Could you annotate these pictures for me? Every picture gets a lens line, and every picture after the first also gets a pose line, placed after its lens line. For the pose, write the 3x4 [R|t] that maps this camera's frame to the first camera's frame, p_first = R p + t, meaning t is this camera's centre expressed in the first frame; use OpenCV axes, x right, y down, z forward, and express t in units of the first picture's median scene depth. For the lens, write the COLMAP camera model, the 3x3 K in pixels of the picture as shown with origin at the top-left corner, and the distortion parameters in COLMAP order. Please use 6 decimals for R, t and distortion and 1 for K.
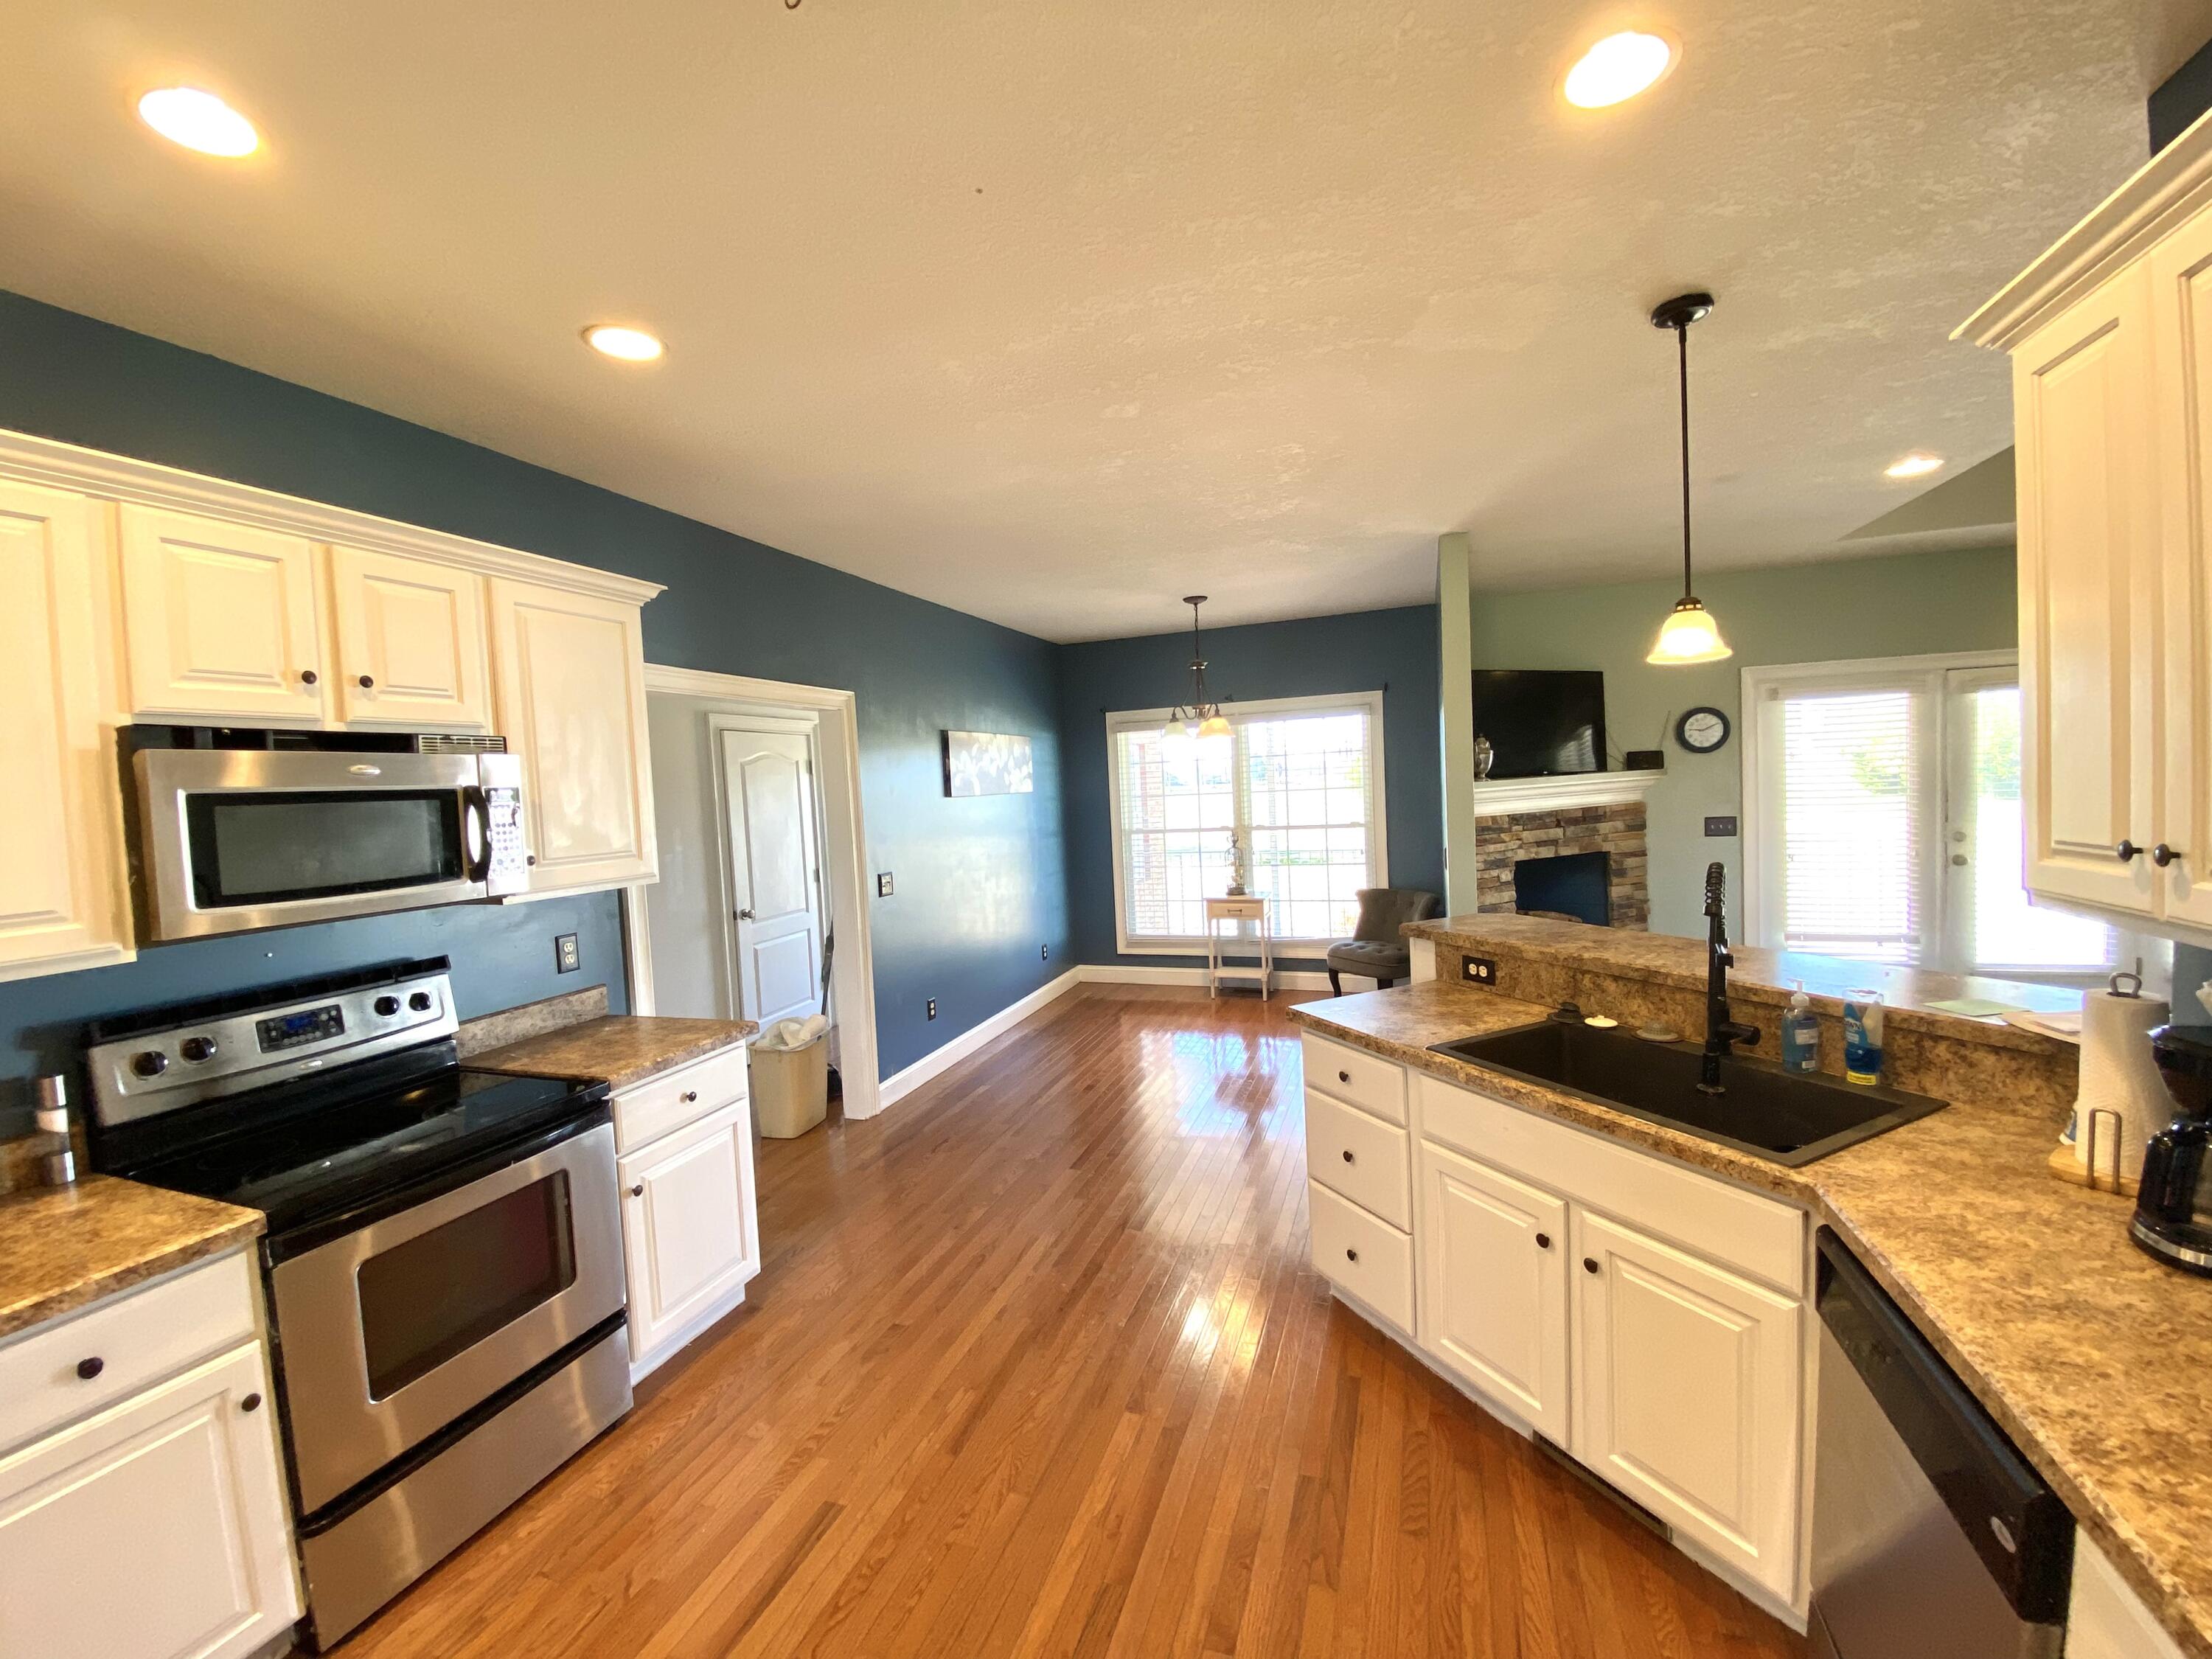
lens RADIAL K [[903.3, 0, 1108.0], [0, 903.3, 828.8], [0, 0, 1]] dist [0.010581, -0.008052]
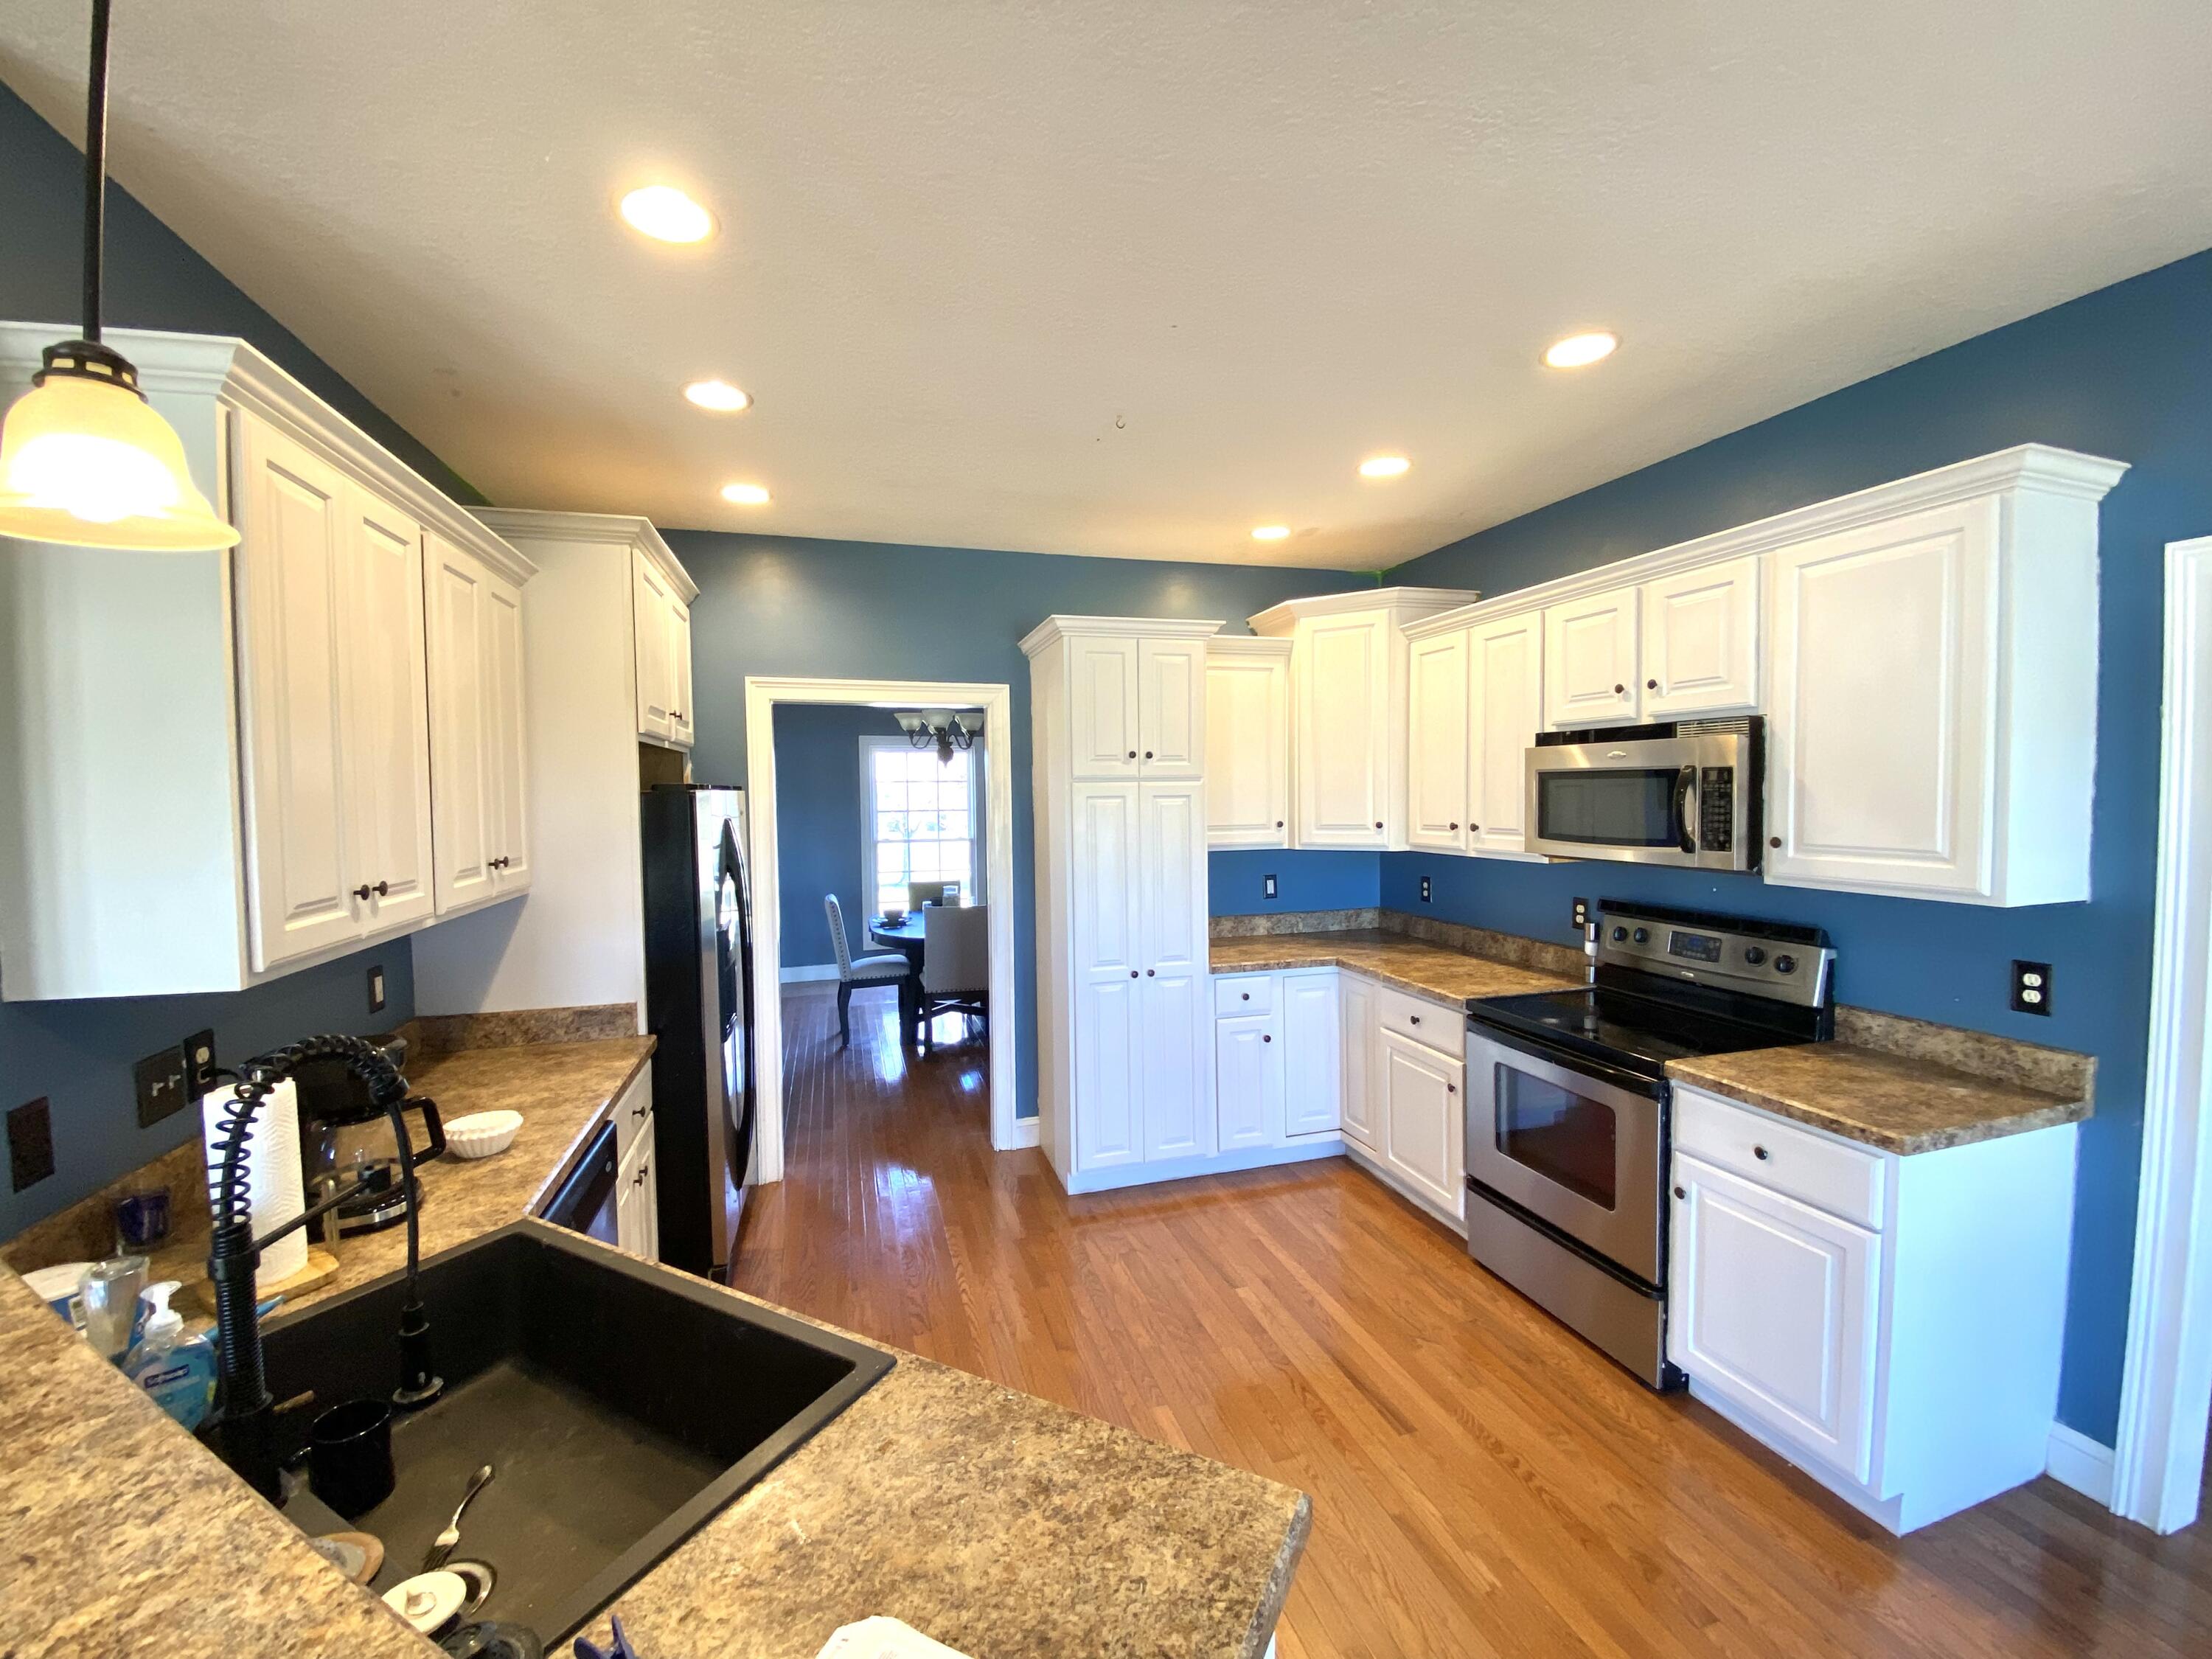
lens RADIAL K [[903.3, 0, 1095.0], [0, 903.3, 827.3], [0, 0, 1]] dist [0.010581, -0.008052]
pose [[-0.804923, 0.082041, -0.587680, 0.593775], [0.018789, 0.993423, 0.112948, -0.122202], [0.593082, 0.079873, -0.801171, 1.589537]]
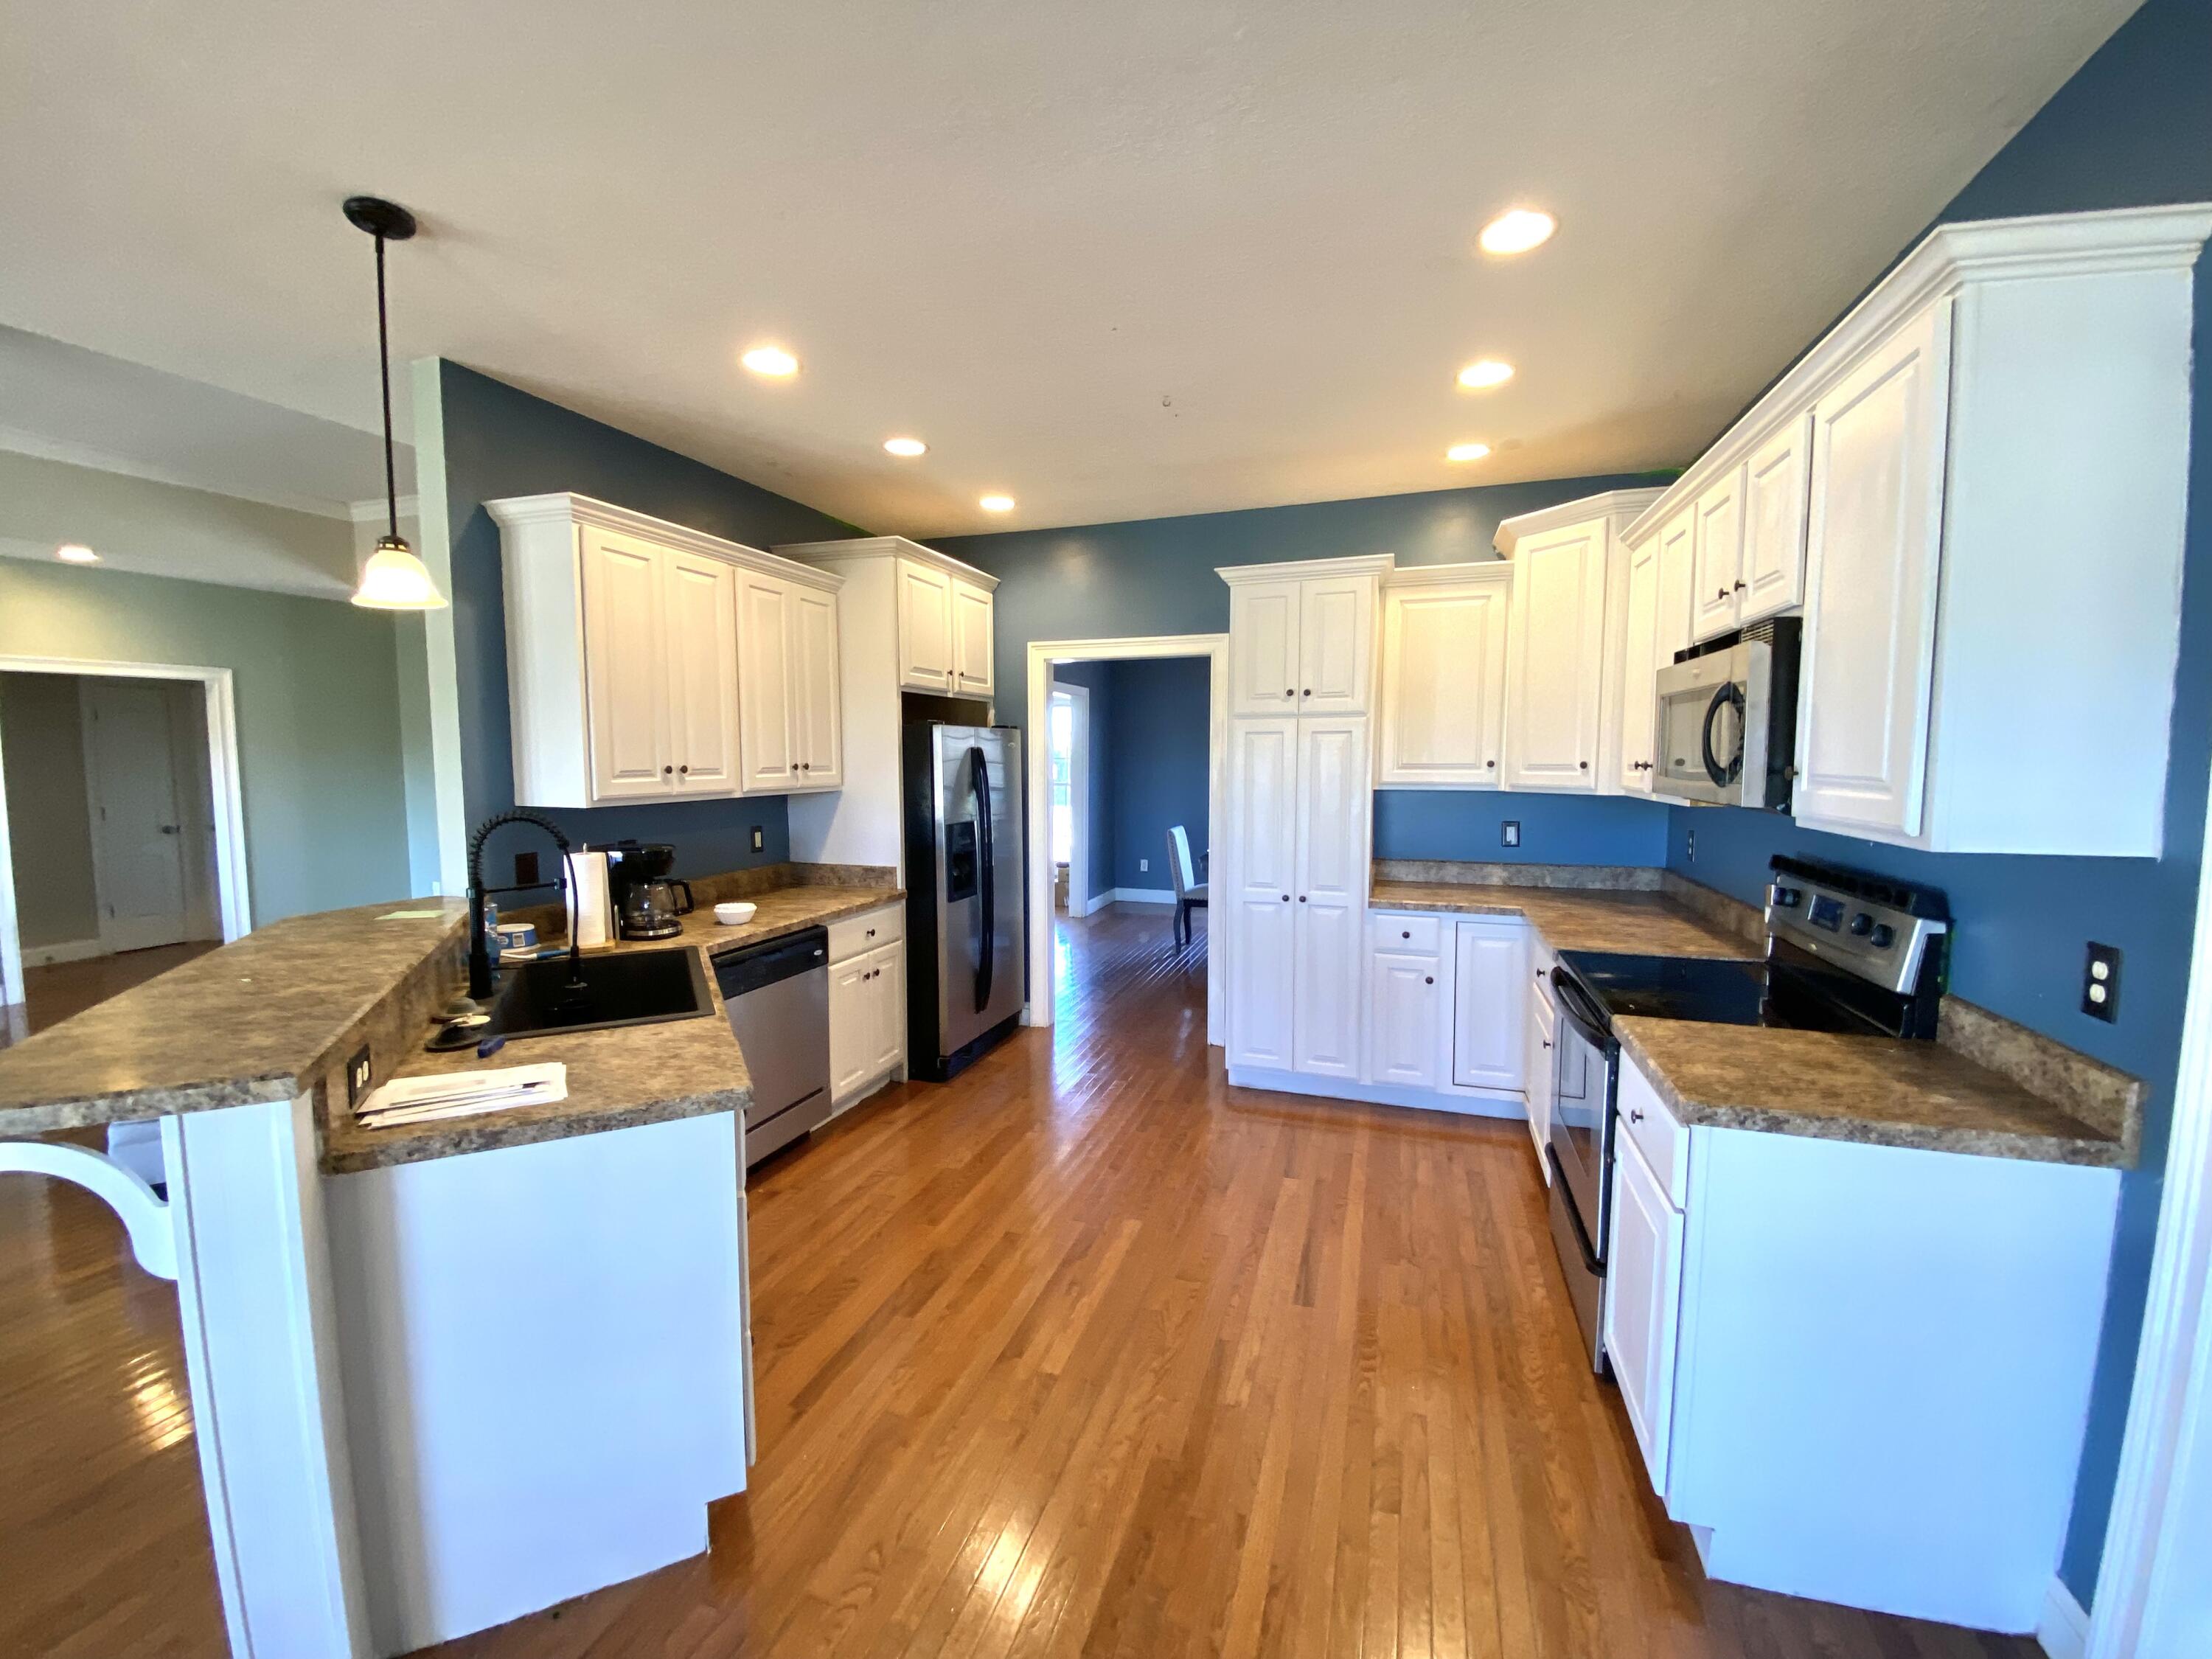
lens RADIAL K [[903.3, 0, 1097.8], [0, 903.3, 837.6], [0, 0, 1]] dist [0.010581, -0.008052]
pose [[-0.998777, 0.048981, -0.006736, -0.051099], [0.047483, 0.988228, 0.145430, -0.060500], [0.013780, 0.144933, -0.989346, 2.090792]]
